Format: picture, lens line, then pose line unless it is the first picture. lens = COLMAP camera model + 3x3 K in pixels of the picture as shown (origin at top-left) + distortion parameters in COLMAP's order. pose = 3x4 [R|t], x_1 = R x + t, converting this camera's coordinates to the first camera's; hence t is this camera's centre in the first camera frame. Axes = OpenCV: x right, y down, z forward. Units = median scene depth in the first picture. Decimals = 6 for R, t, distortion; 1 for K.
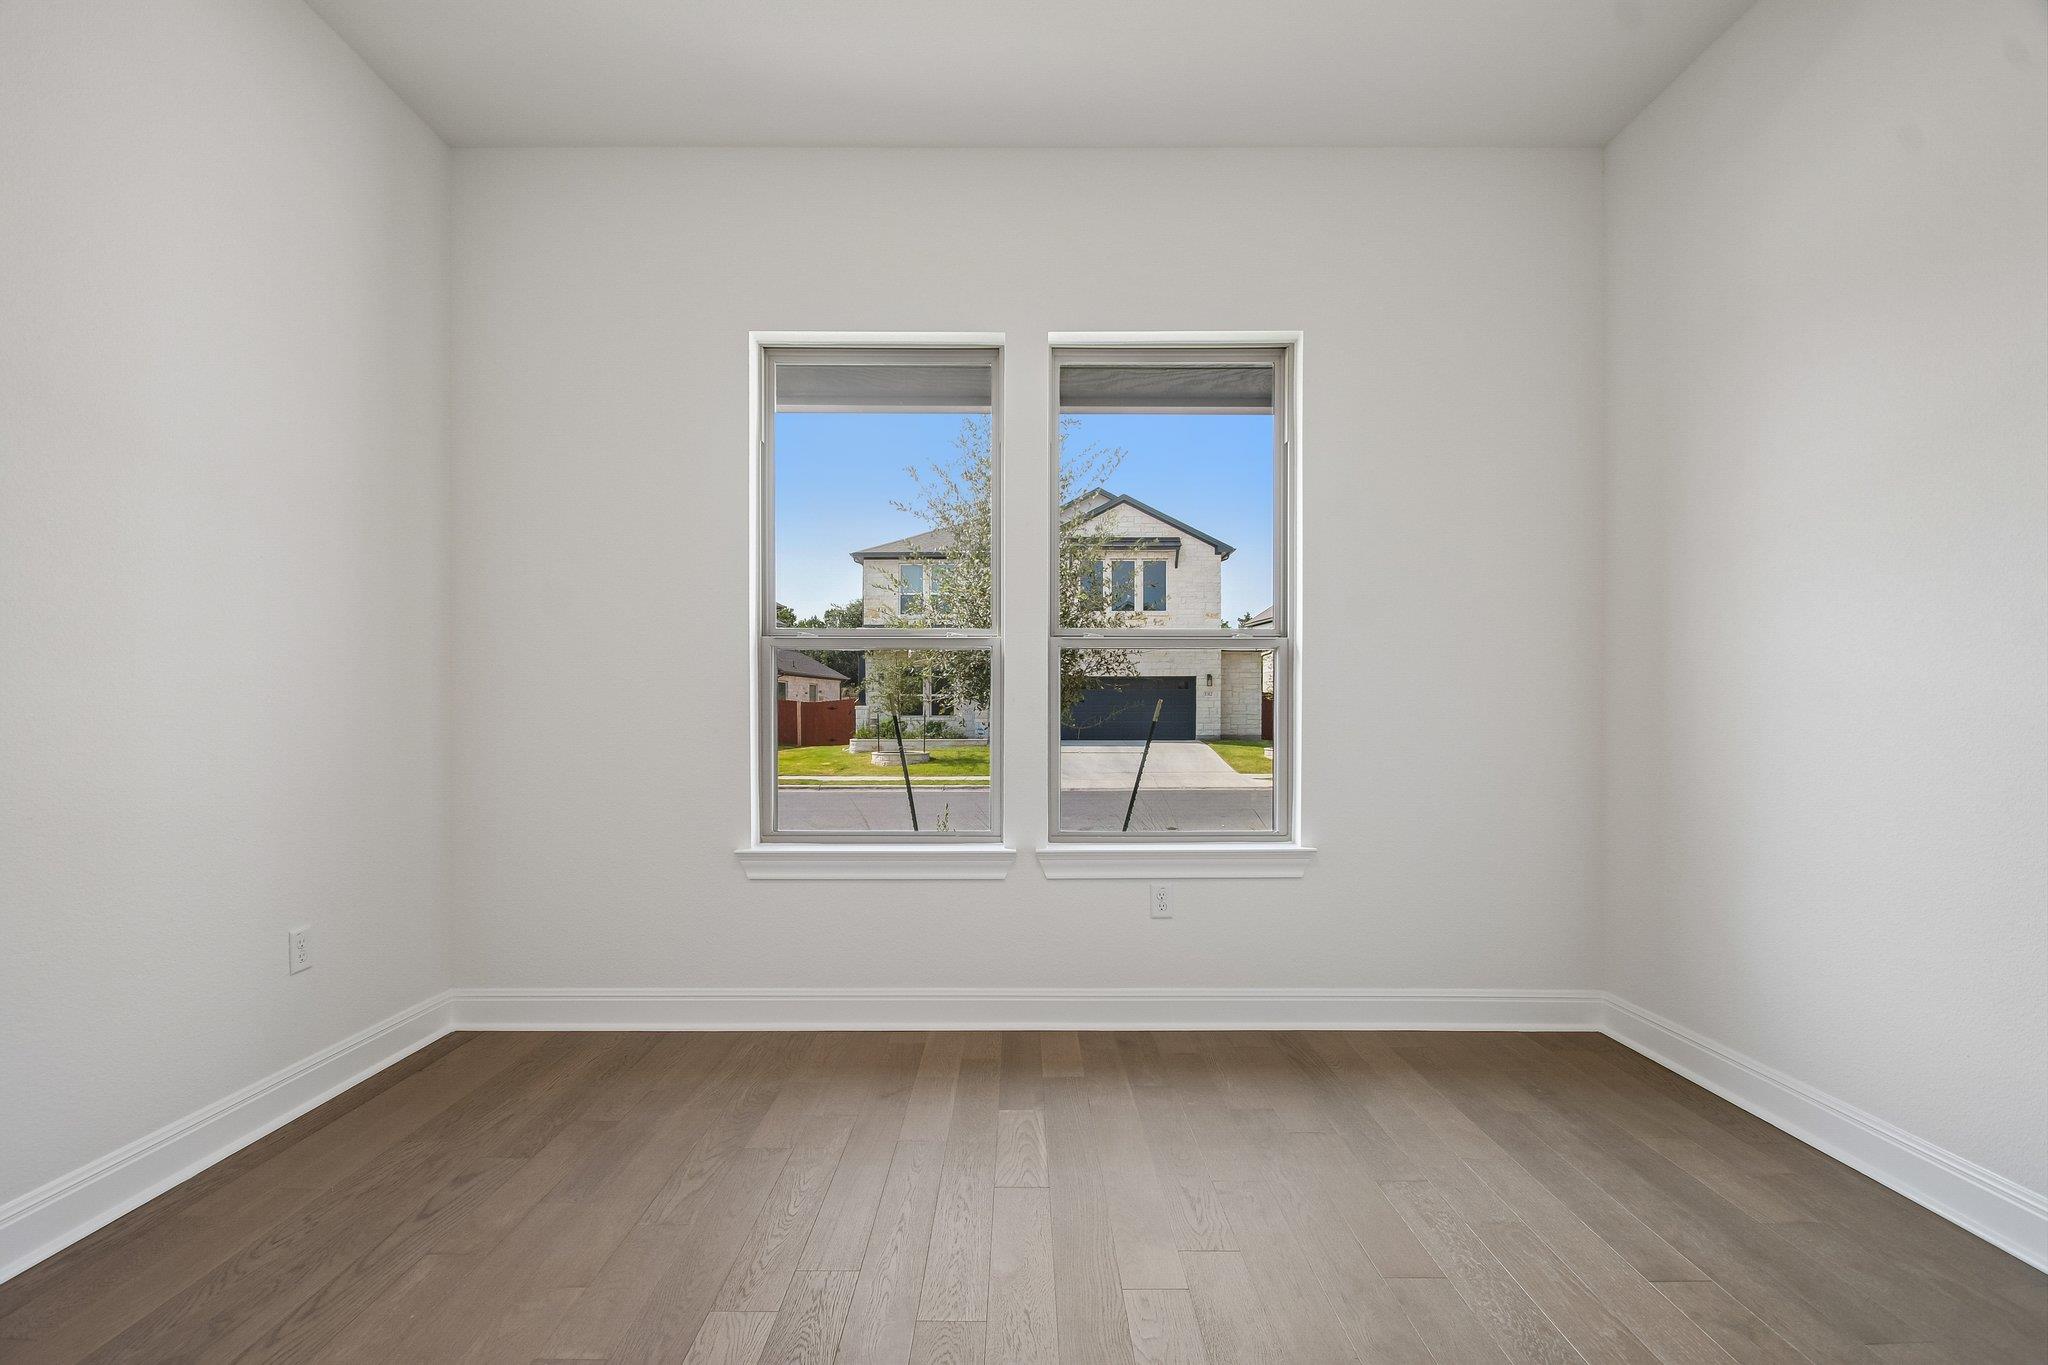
lens RADIAL K [[897.5, 0, 1014.8], [0, 897.5, 719.2], [0, 0, 1]] dist [0.015406, -0.019256]
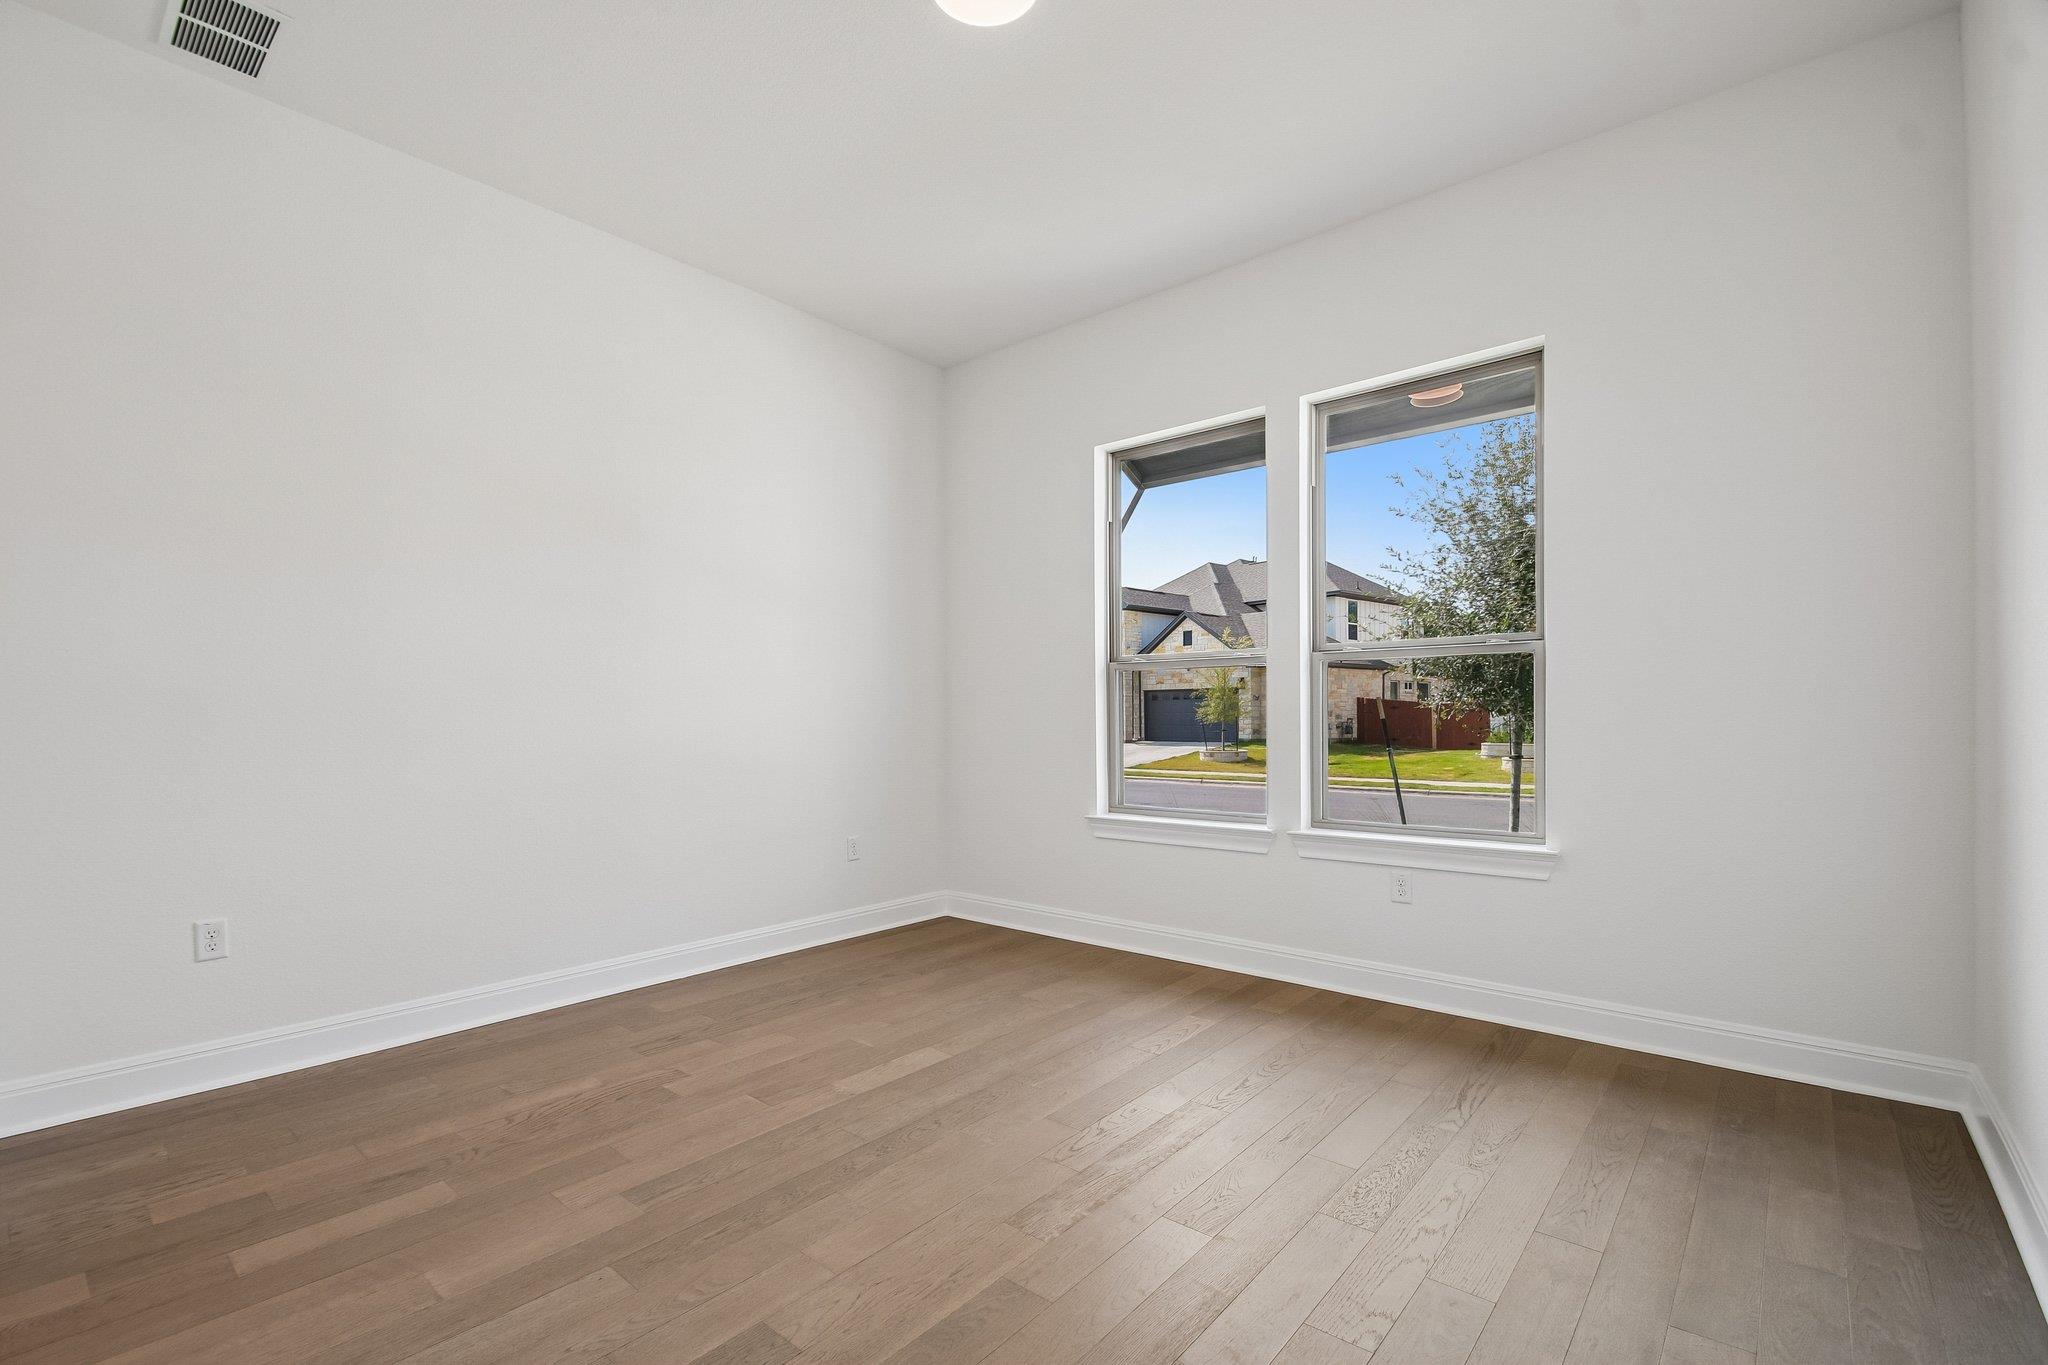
lens RADIAL K [[897.5, 0, 1014.8], [0, 897.5, 719.2], [0, 0, 1]] dist [0.015406, -0.019256]
pose [[0.758387, -0.003673, -0.651794, 0.523134], [0.002030, 0.999993, -0.003273, -0.000811], [0.651801, 0.001159, 0.758389, -0.144253]]
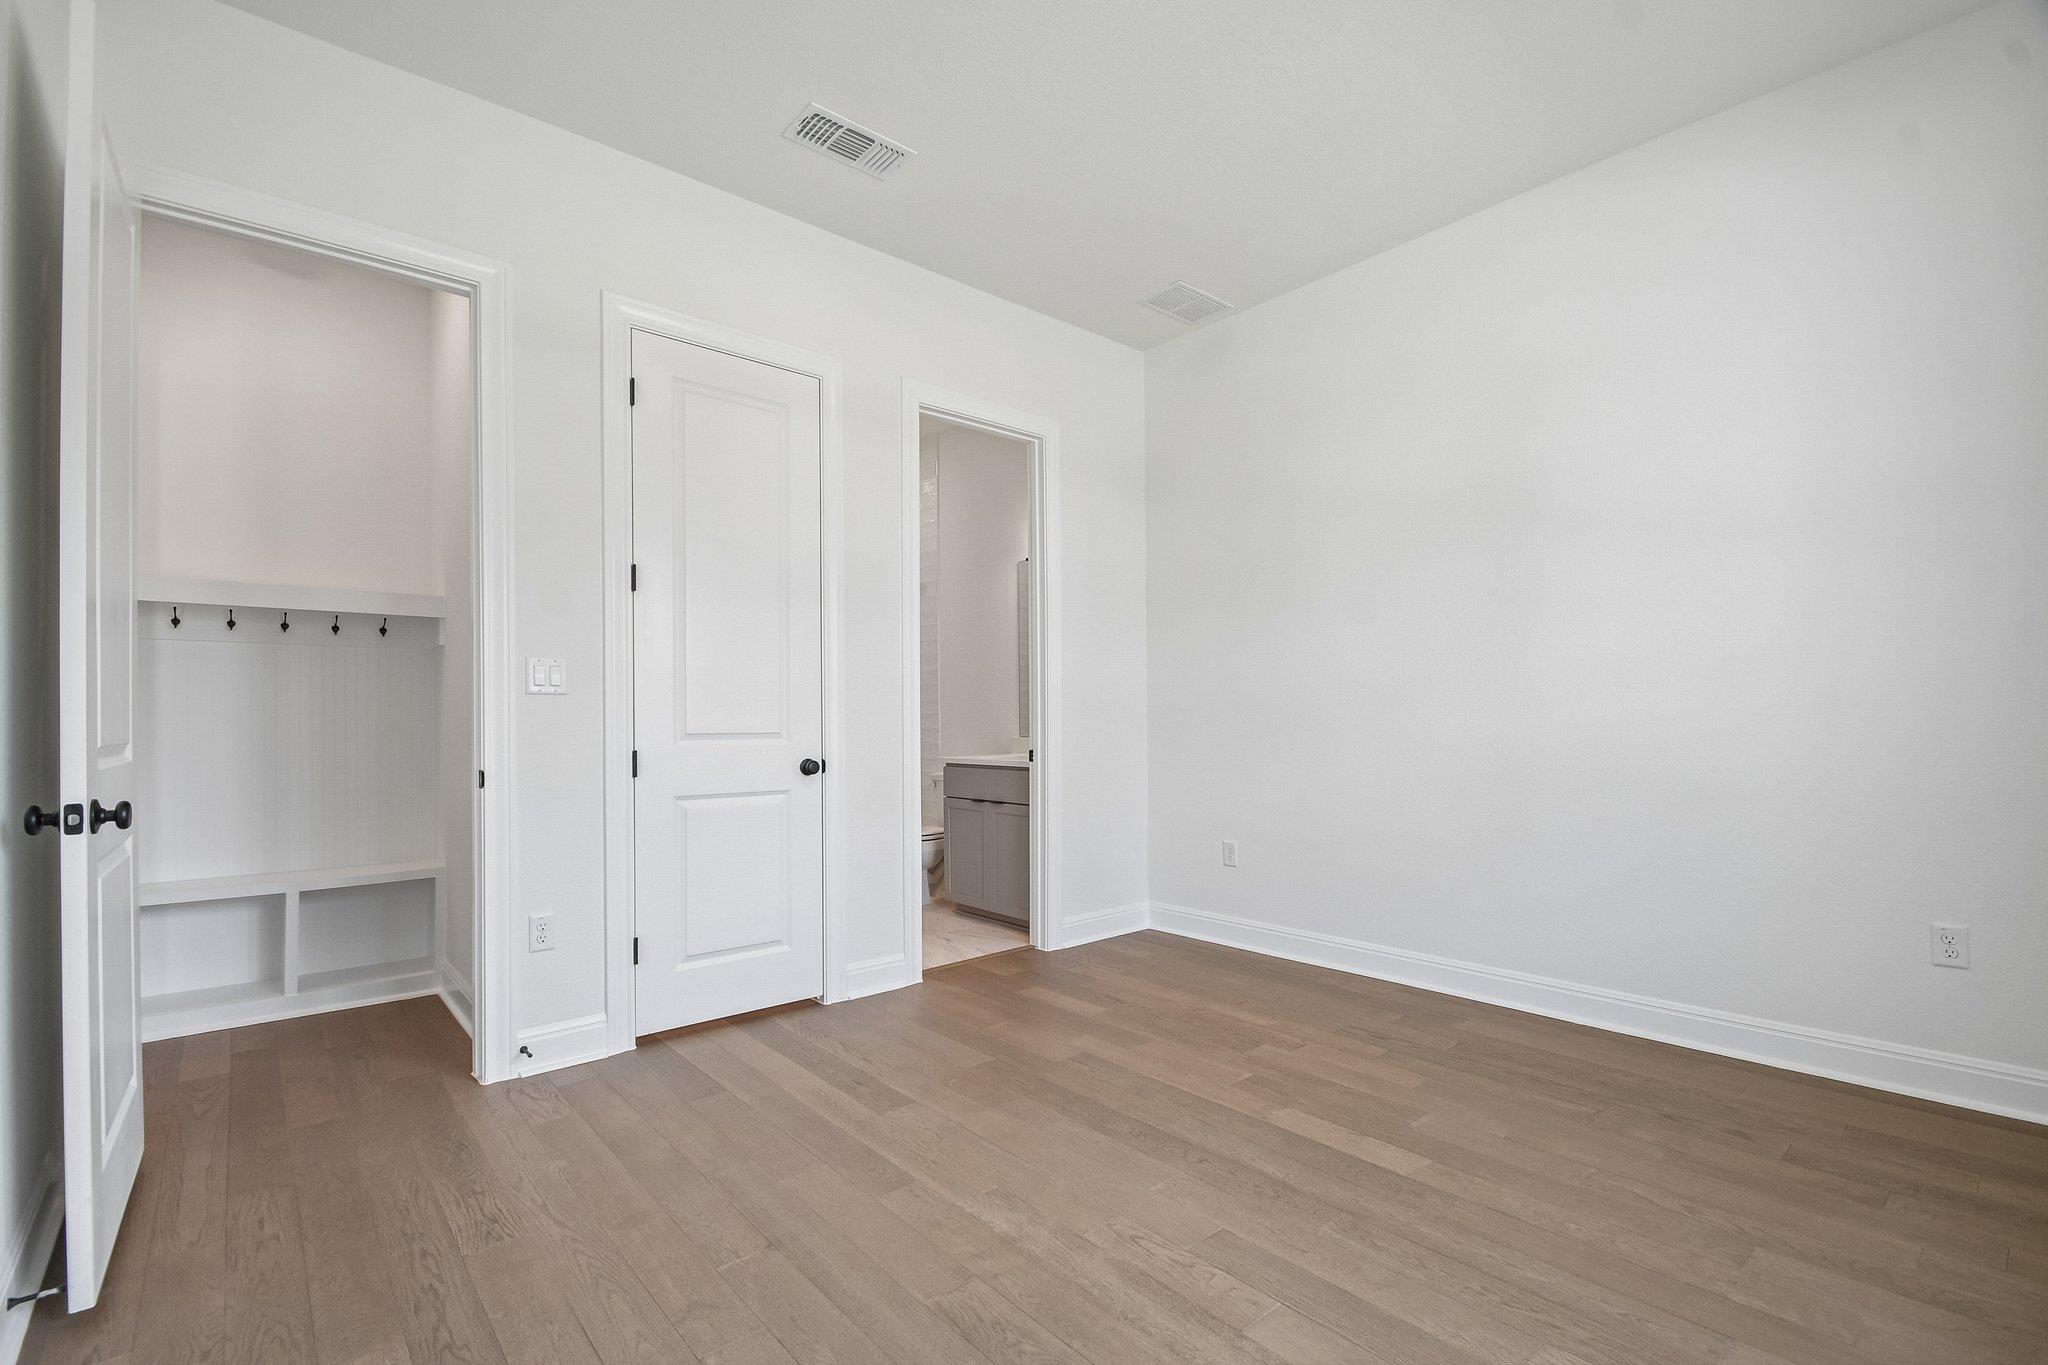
lens RADIAL K [[897.5, 0, 1014.8], [0, 897.5, 719.2], [0, 0, 1]] dist [0.015406, -0.019256]
pose [[-0.760695, 0.004771, -0.649092, 0.537460], [0.004943, 0.999987, 0.001558, -0.006335], [0.649090, -0.002023, -0.760709, 0.860922]]
